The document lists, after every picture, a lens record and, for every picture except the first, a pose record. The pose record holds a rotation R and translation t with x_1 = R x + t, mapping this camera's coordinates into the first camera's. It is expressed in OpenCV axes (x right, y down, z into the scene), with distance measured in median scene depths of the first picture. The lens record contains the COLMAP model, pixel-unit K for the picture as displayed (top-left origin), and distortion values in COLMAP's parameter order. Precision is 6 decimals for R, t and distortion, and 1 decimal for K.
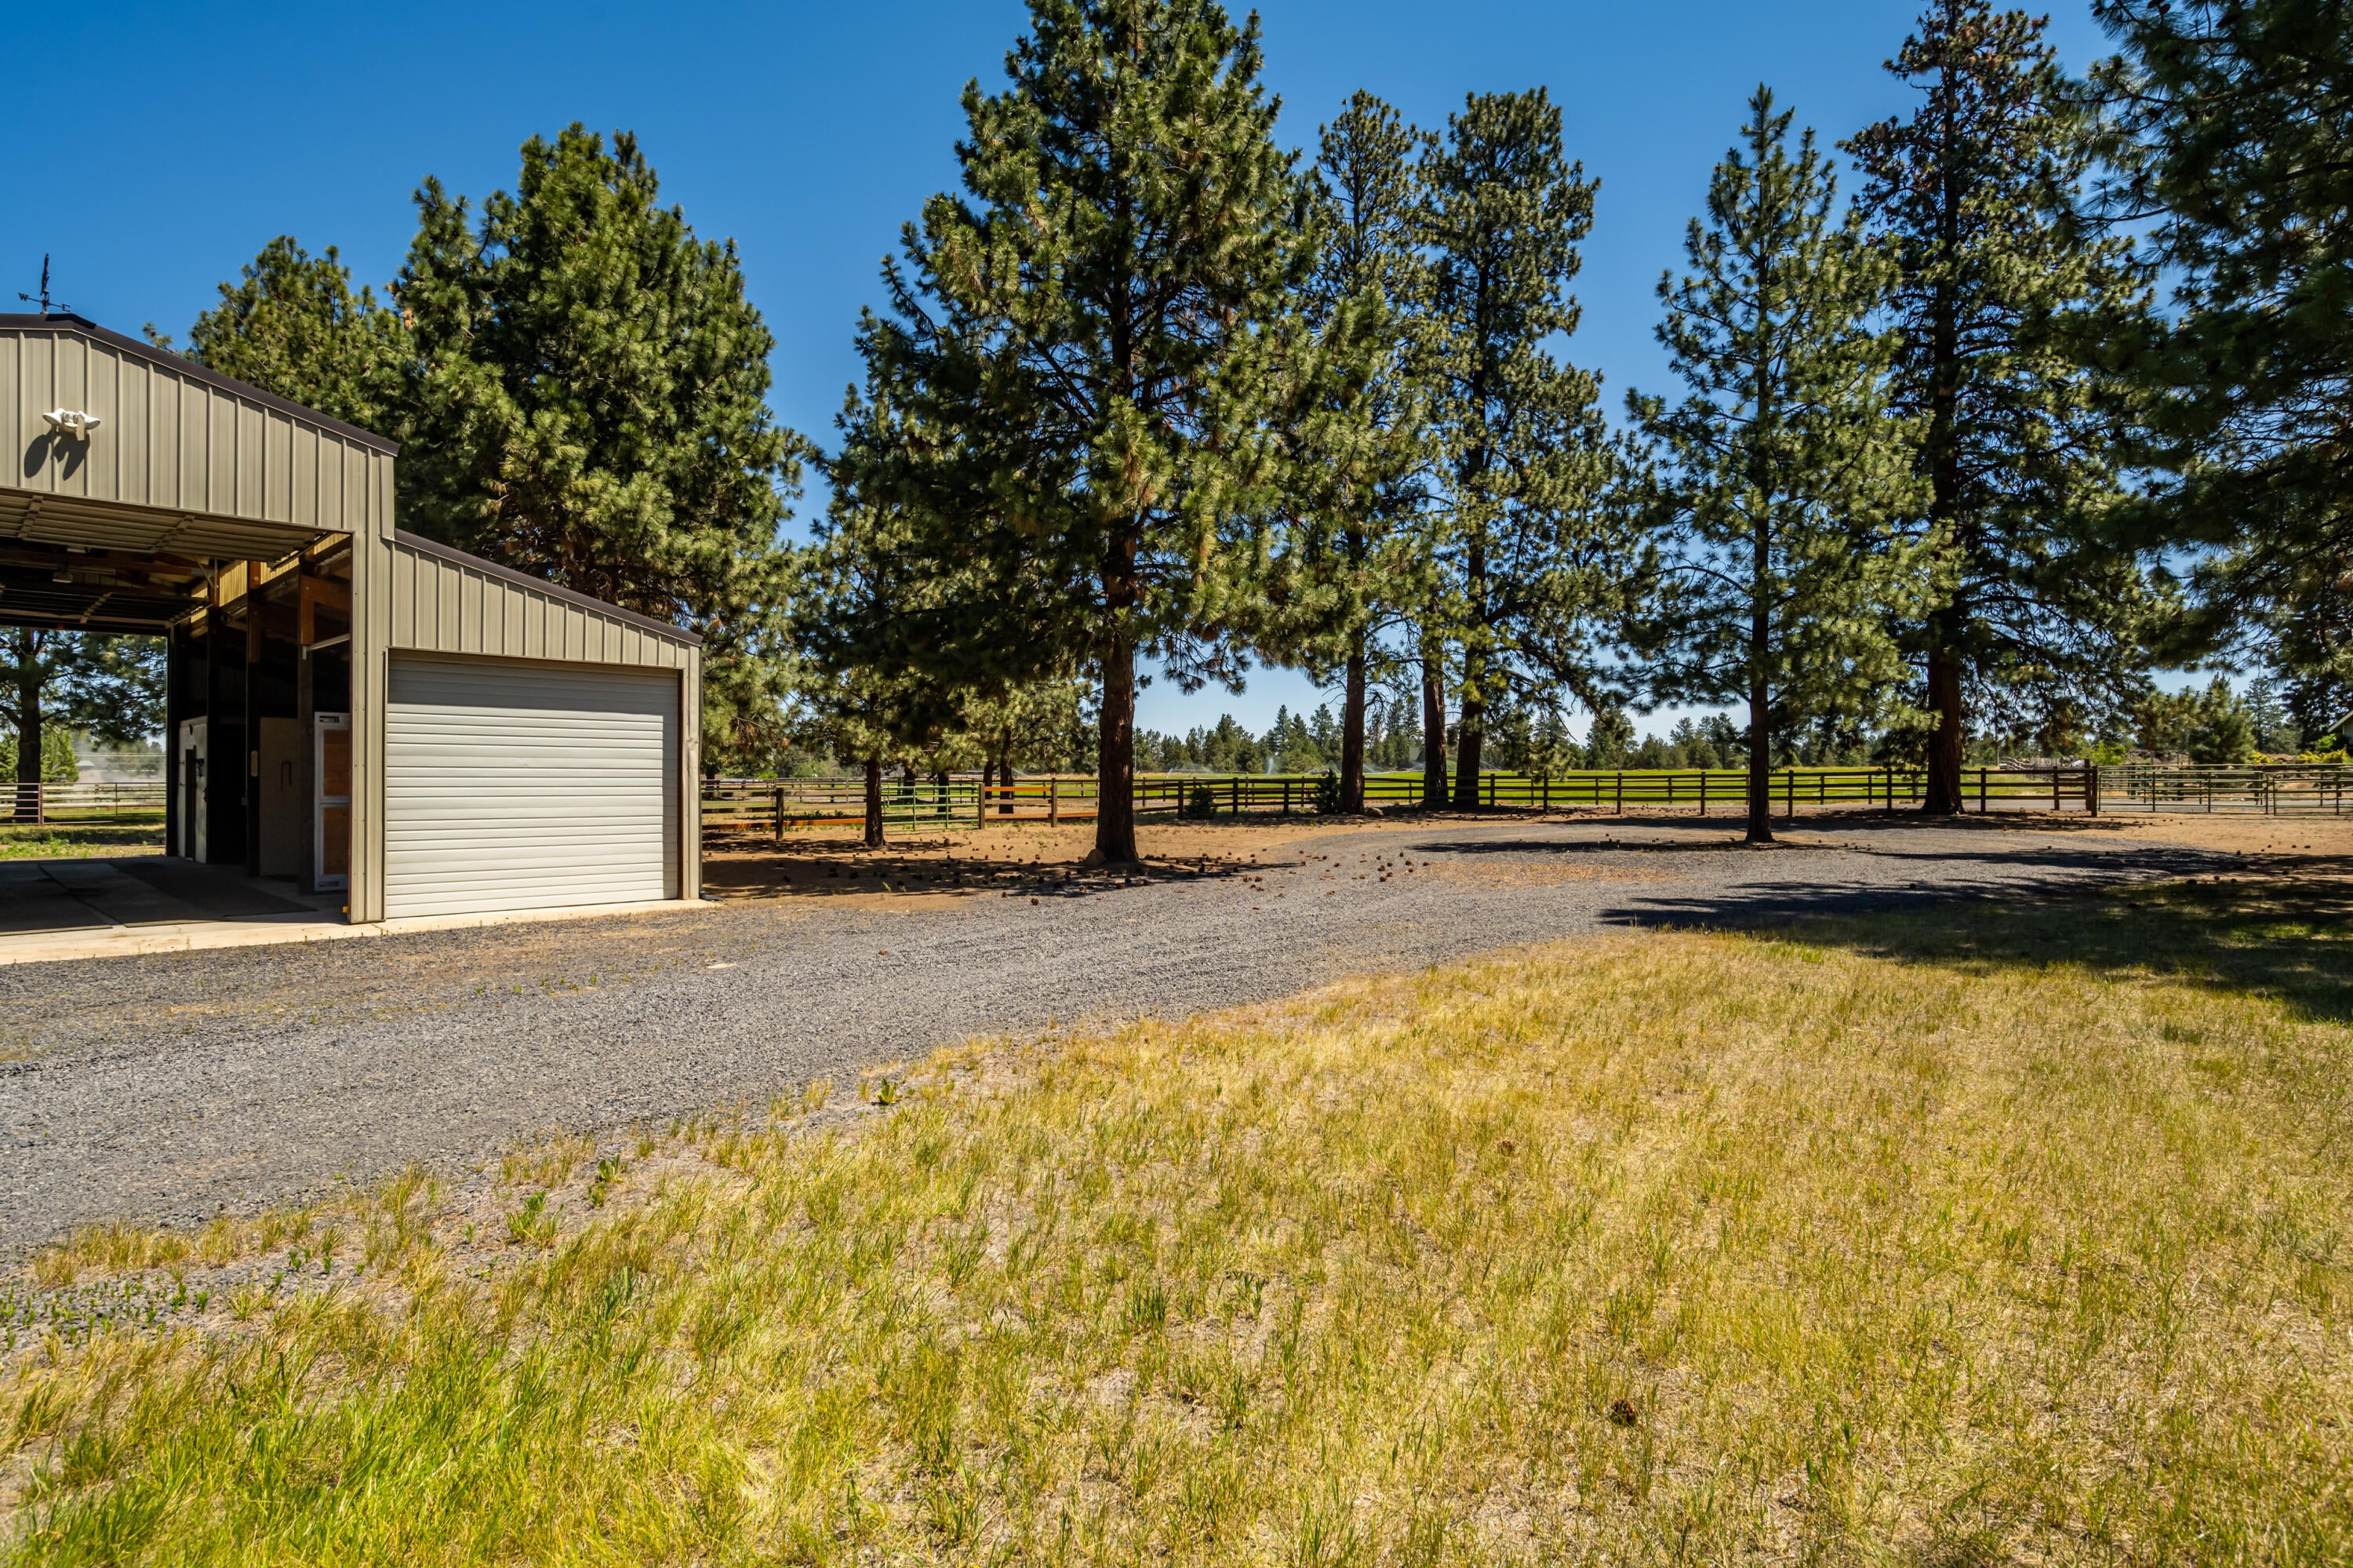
lens RADIAL K [[1173.8, 0, 1173.9], [0, 1173.8, 798.0], [0, 0, 1]] dist [-0.005394, -0.001052]
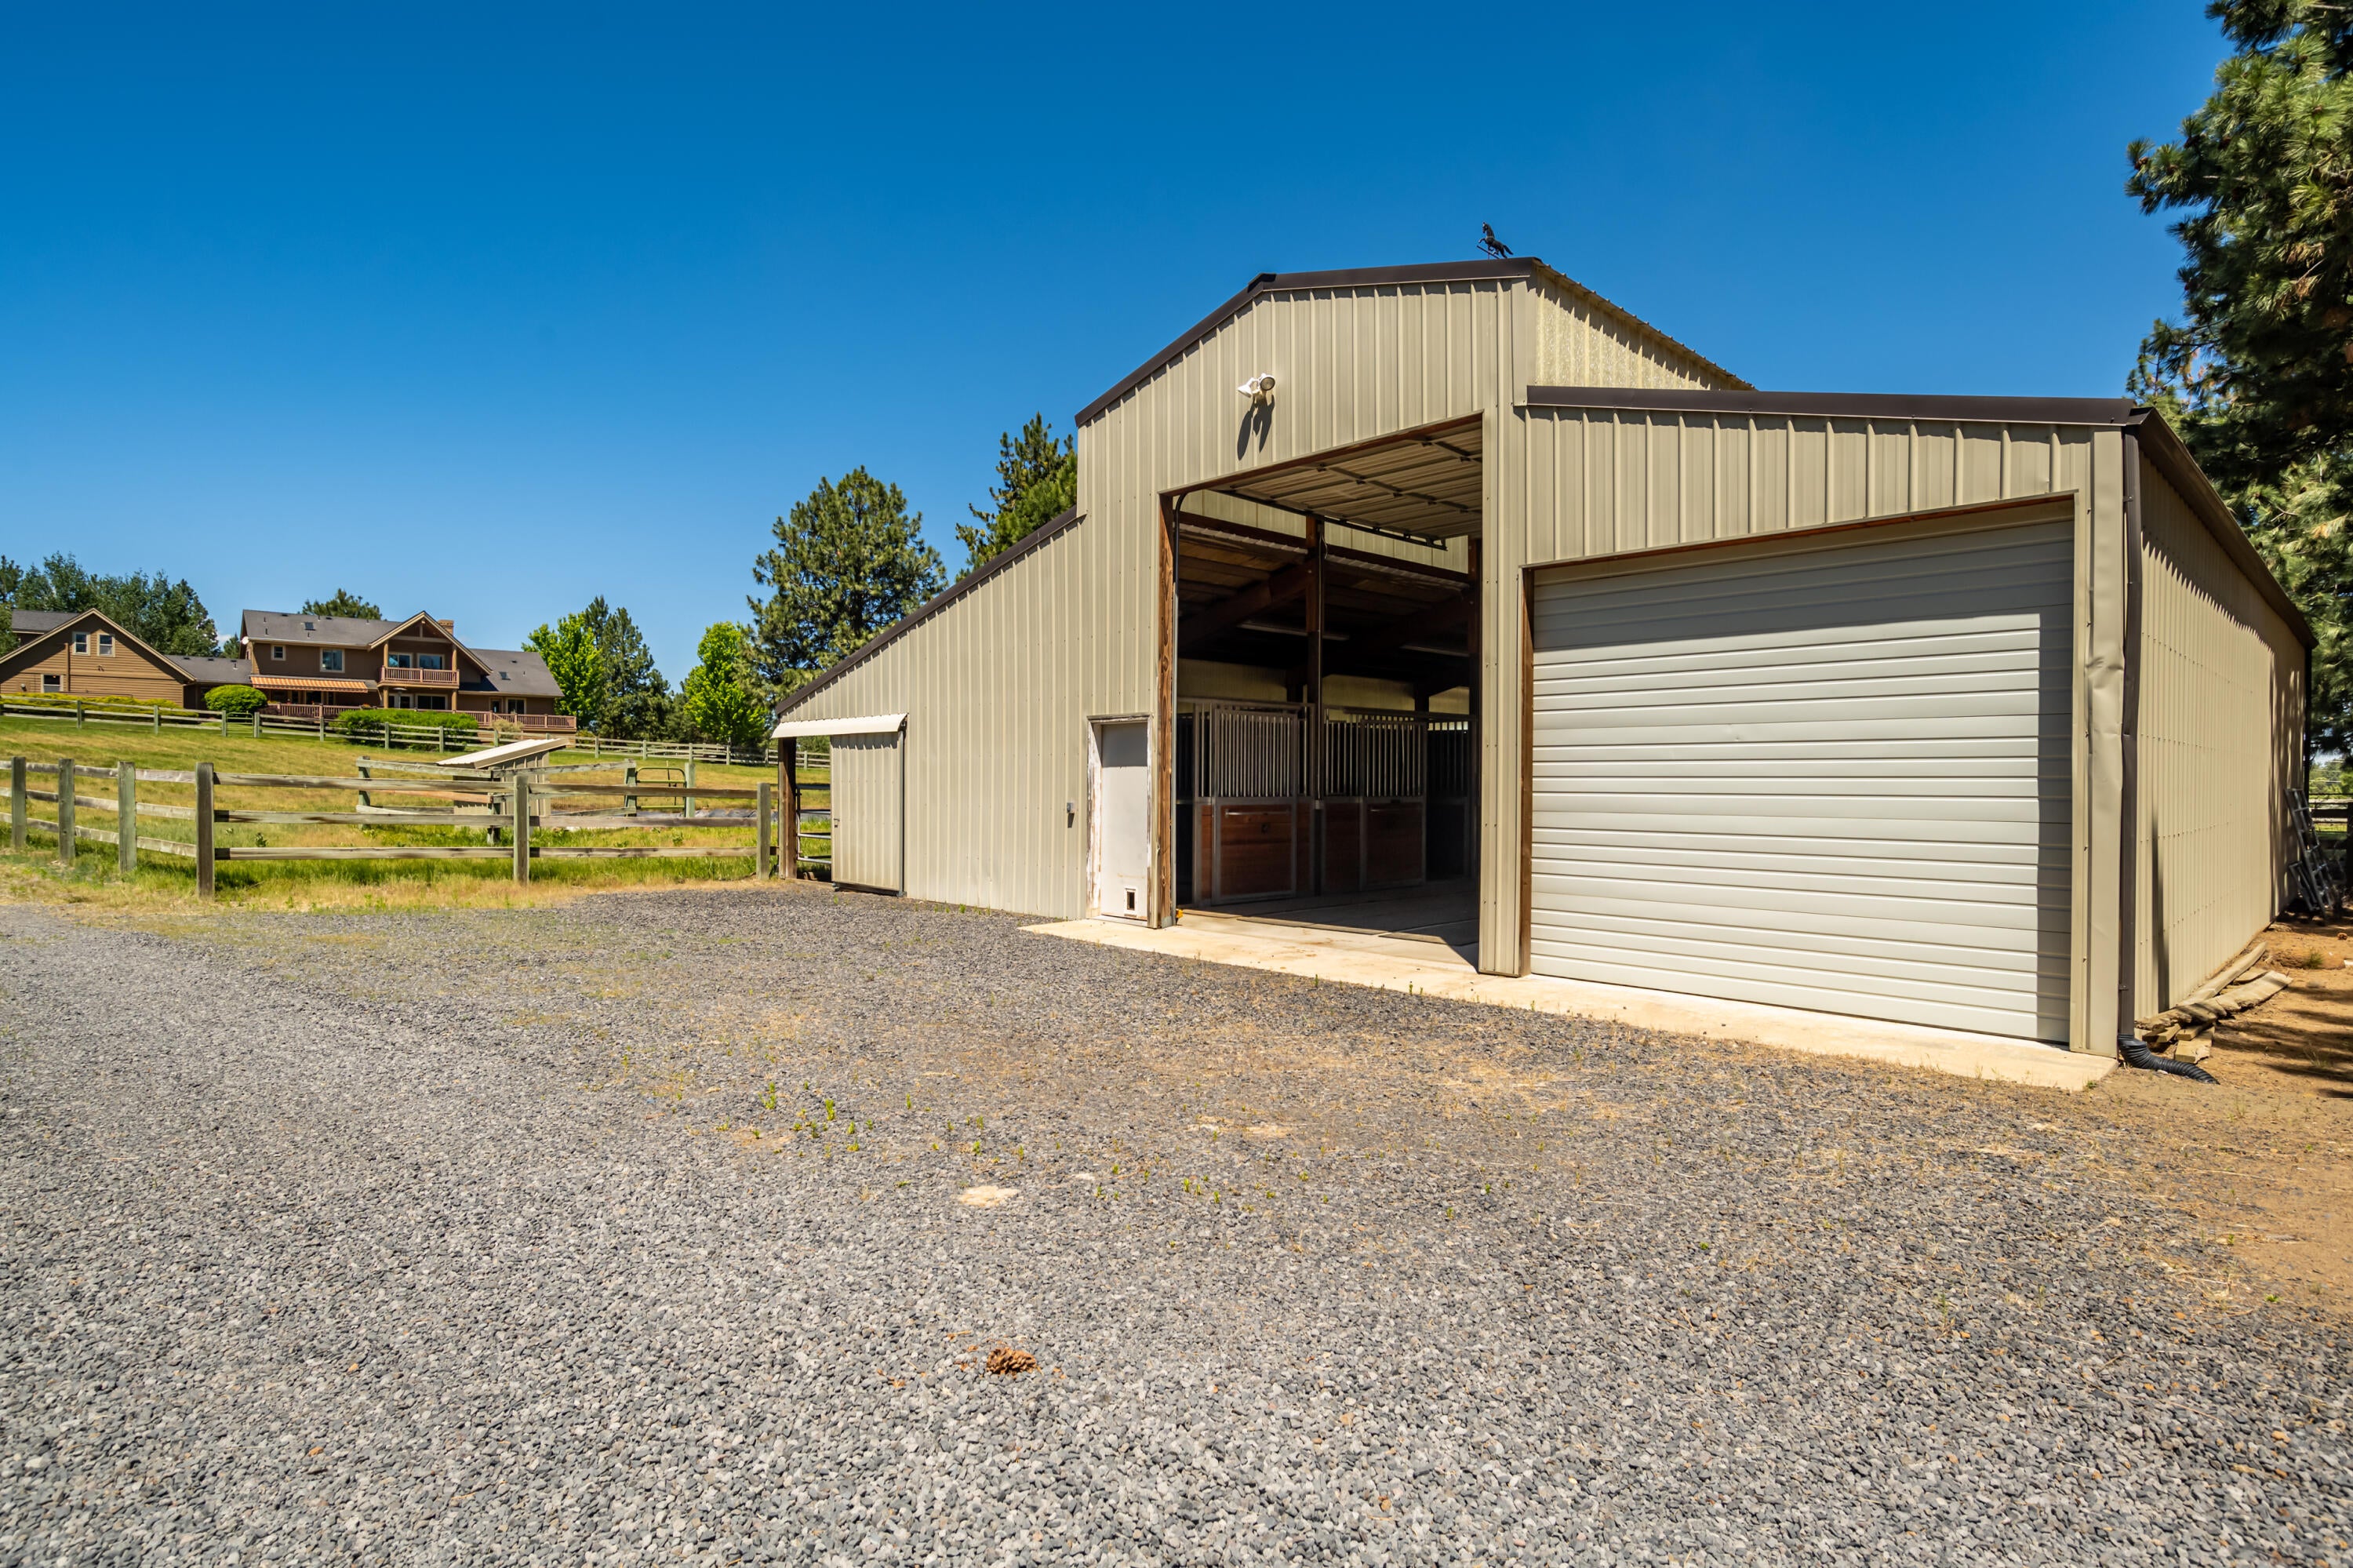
lens RADIAL K [[1191.1, 0, 1186.0], [0, 1191.1, 784.8], [0, 0, 1]] dist [-0.002674, 0.007078]
pose [[-0.027812, -0.001012, -0.999613, 0.007768], [-0.021096, 0.999777, -0.000425, -0.000228], [0.999391, 0.021076, -0.027827, 0.522850]]
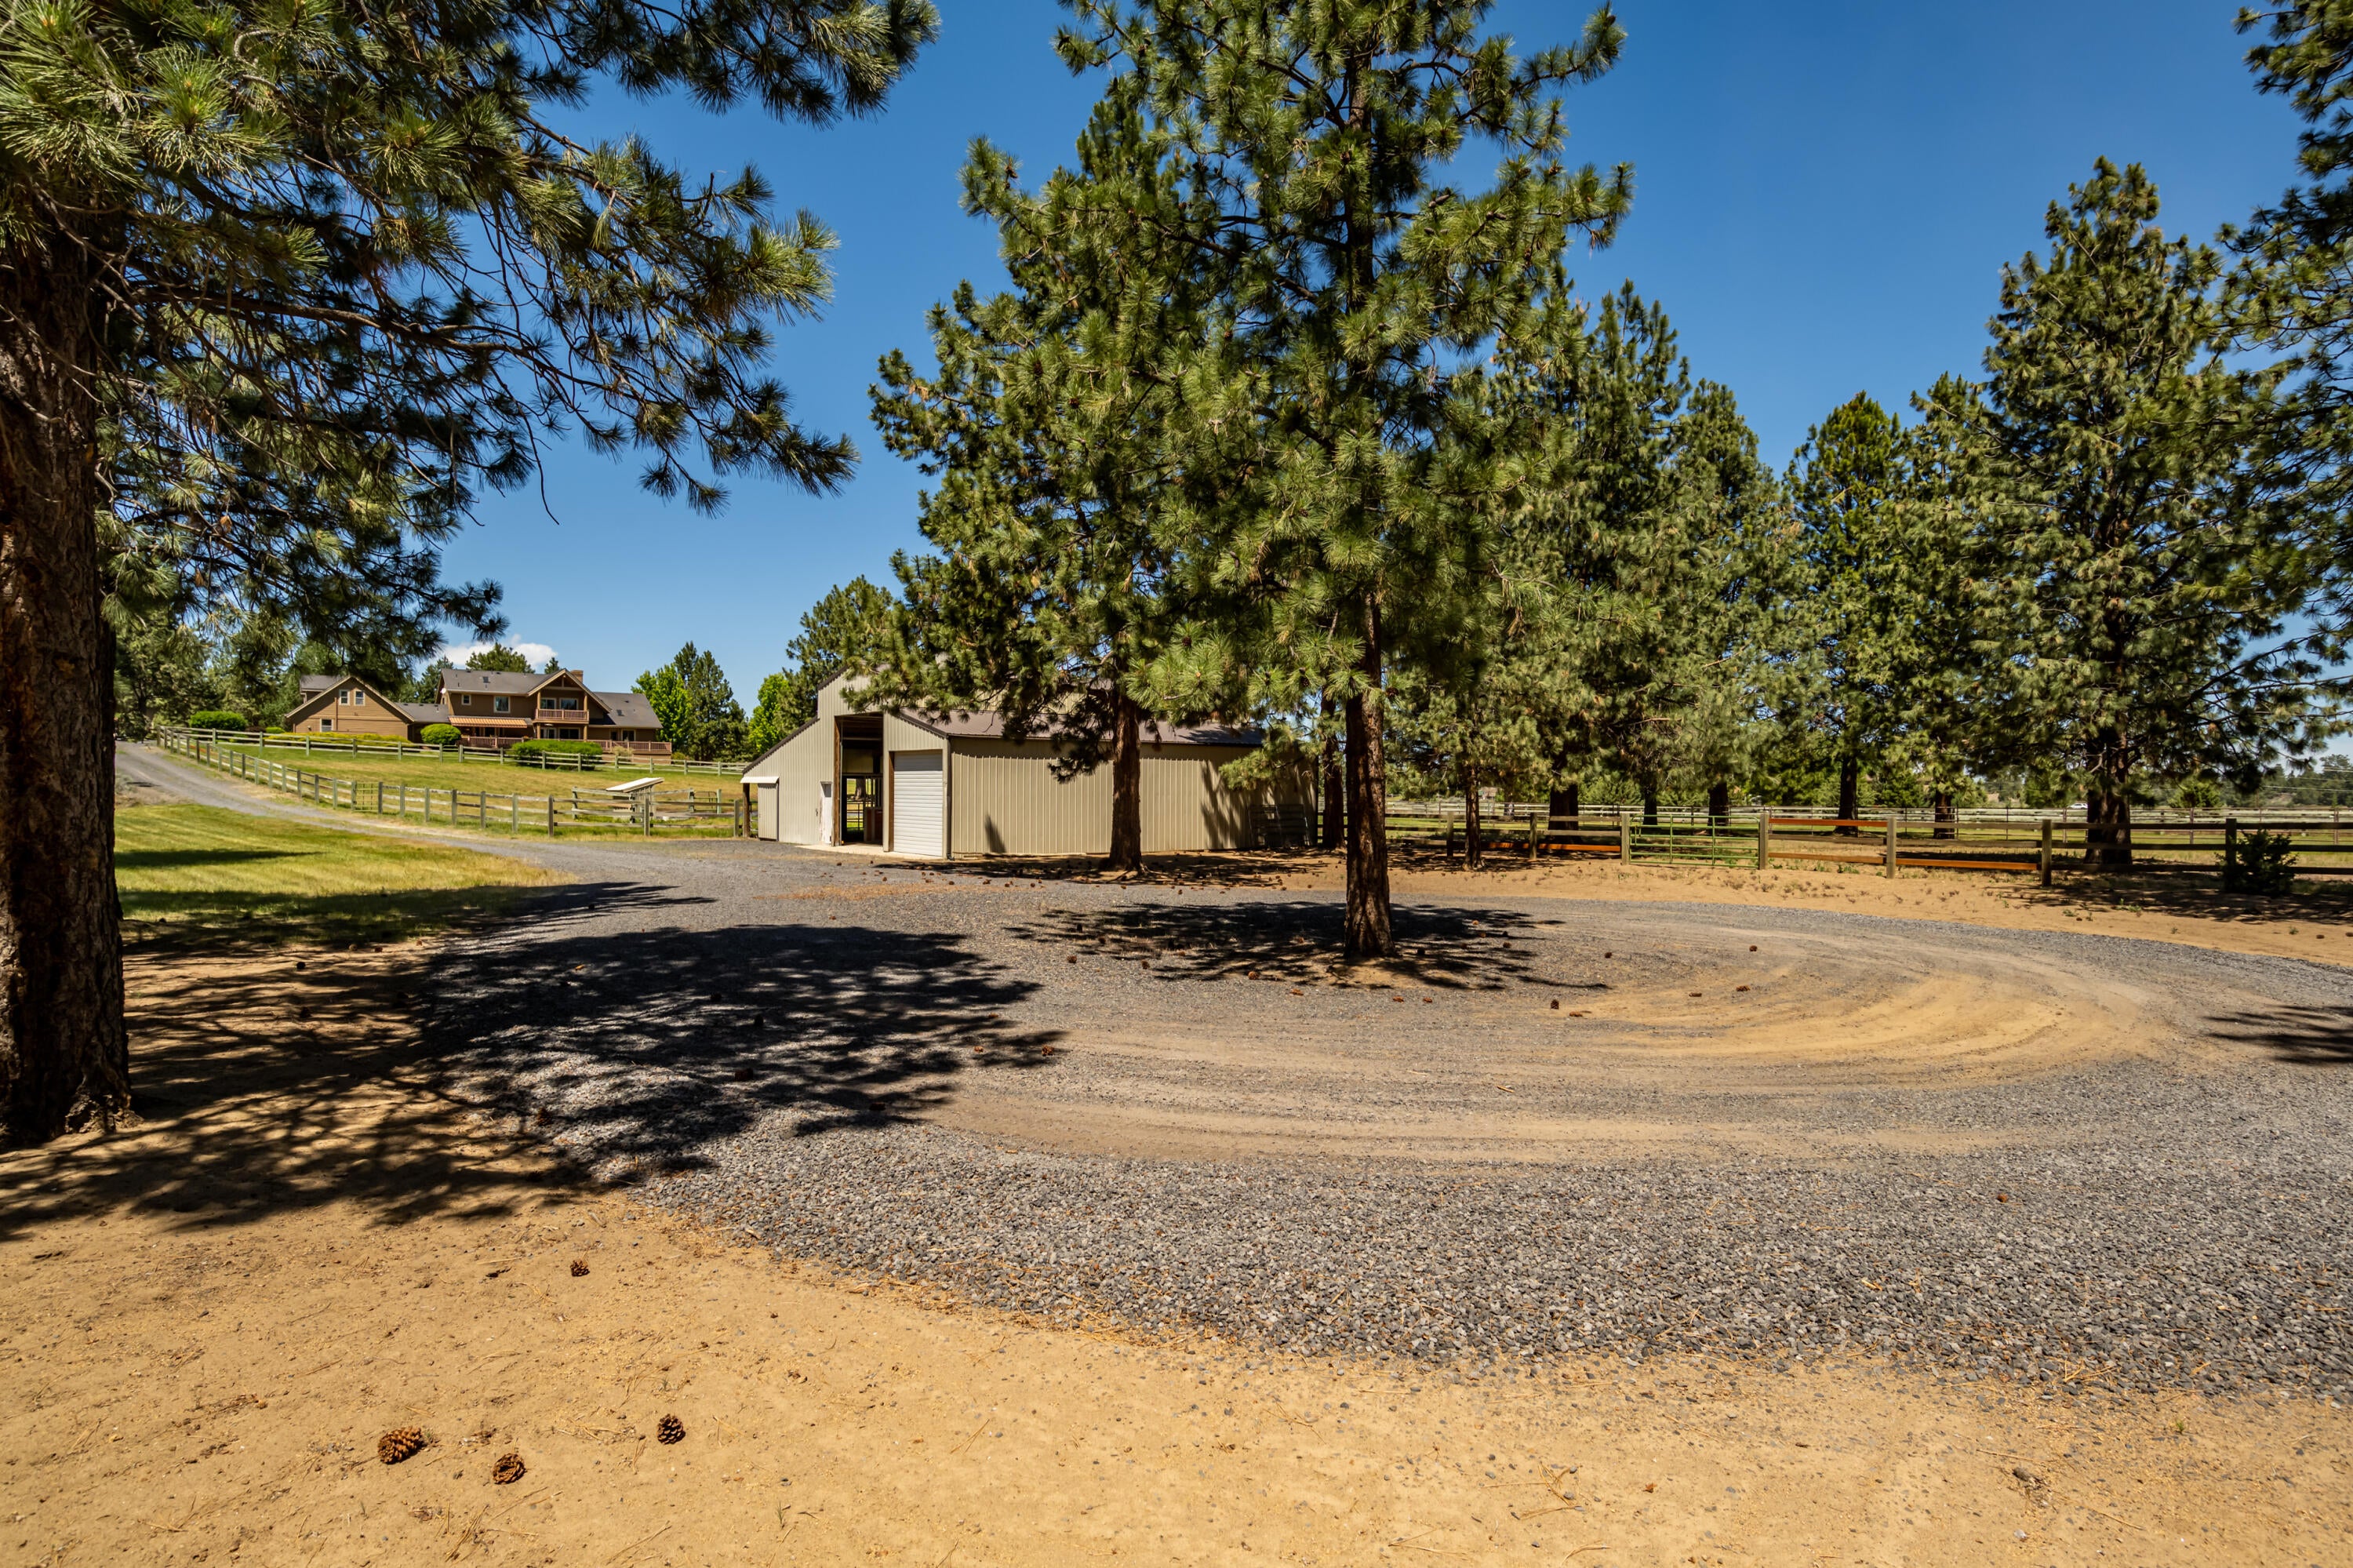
lens RADIAL K [[1173.8, 0, 1173.9], [0, 1173.8, 798.0], [0, 0, 1]] dist [-0.005394, -0.001052]
pose [[-0.097395, 0.005173, -0.995232, 1.254468], [-0.022226, 0.999726, 0.007371, -0.034119], [0.994998, 0.022838, -0.097254, 1.213815]]
